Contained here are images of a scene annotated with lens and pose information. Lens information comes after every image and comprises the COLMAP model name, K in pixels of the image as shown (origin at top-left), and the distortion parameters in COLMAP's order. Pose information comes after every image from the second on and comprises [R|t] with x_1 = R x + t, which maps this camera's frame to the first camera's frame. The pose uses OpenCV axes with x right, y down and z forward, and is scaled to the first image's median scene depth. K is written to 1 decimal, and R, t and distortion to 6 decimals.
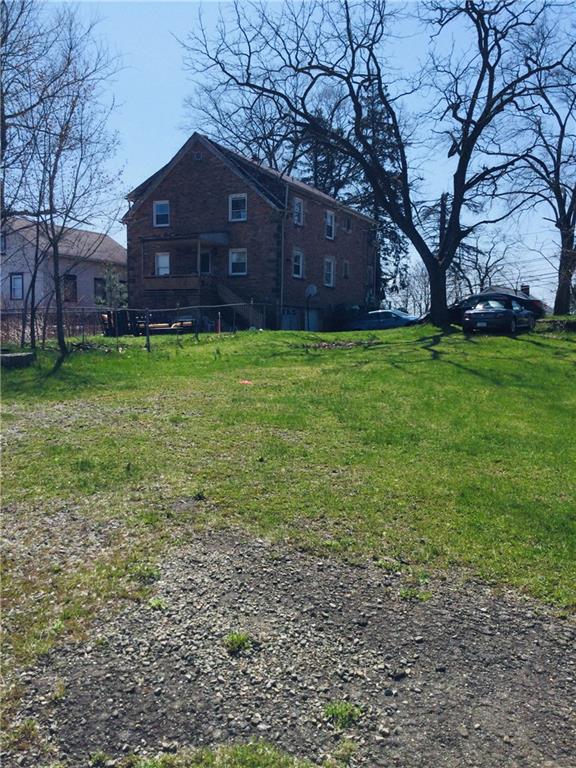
lens RADIAL K [[695.0, 0, 288.0], [0, 695.0, 384.0], [0, 0, 1]] dist [0.087744, -0.015099]
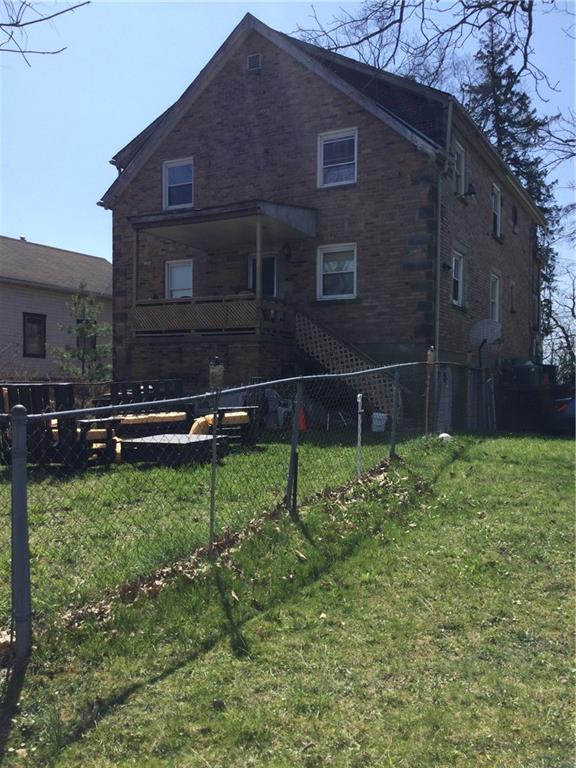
lens RADIAL K [[695.0, 0, 288.0], [0, 695.0, 384.0], [0, 0, 1]] dist [0.087744, -0.015099]
pose [[0.999362, 0.000403, -0.035723, -0.087058], [-0.003167, 0.996999, -0.077350, -0.062540], [0.035585, 0.077413, 0.996364, 0.530716]]
